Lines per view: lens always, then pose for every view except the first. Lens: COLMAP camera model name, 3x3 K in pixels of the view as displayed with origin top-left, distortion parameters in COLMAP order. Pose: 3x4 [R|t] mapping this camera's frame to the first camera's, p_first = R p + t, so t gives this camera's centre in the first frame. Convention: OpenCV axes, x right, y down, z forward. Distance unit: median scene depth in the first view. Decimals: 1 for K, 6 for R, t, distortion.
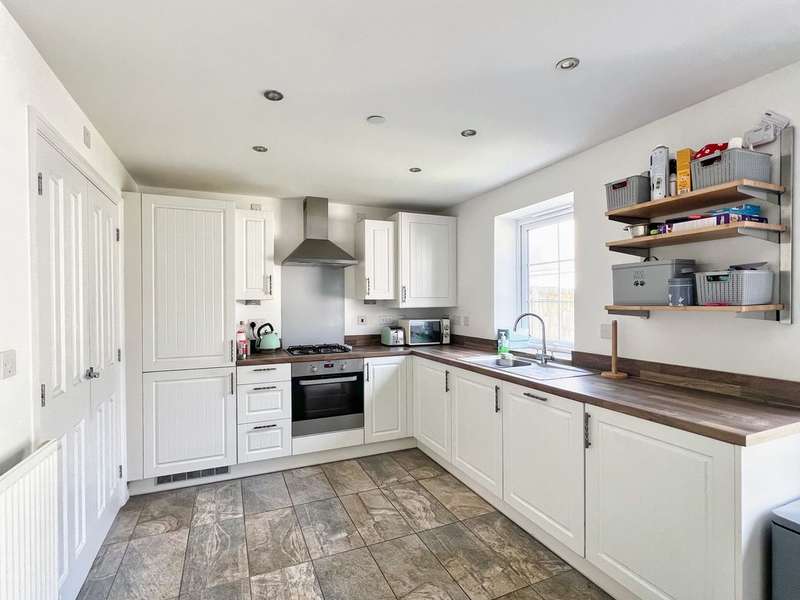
lens RADIAL K [[399.7, 0, 404.8], [0, 399.7, 301.1], [0, 0, 1]] dist [-0.003629, 0.000145]
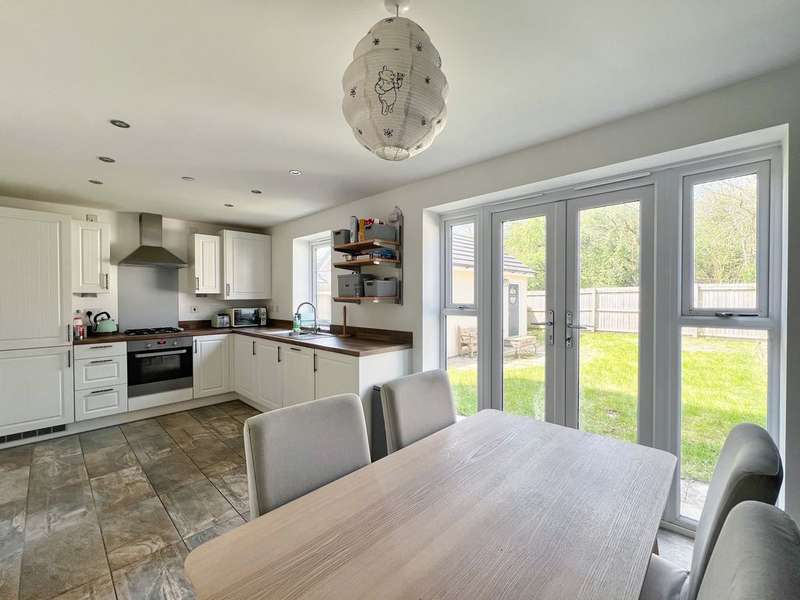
lens RADIAL K [[342.8, 0, 403.6], [0, 342.8, 300.7], [0, 0, 1]] dist [-0.002376, 0.000461]
pose [[0.927091, -0.001232, 0.374835, 0.144738], [-0.003563, 0.999920, 0.012099, 0.005008], [-0.374820, -0.012552, 0.927013, -0.402406]]
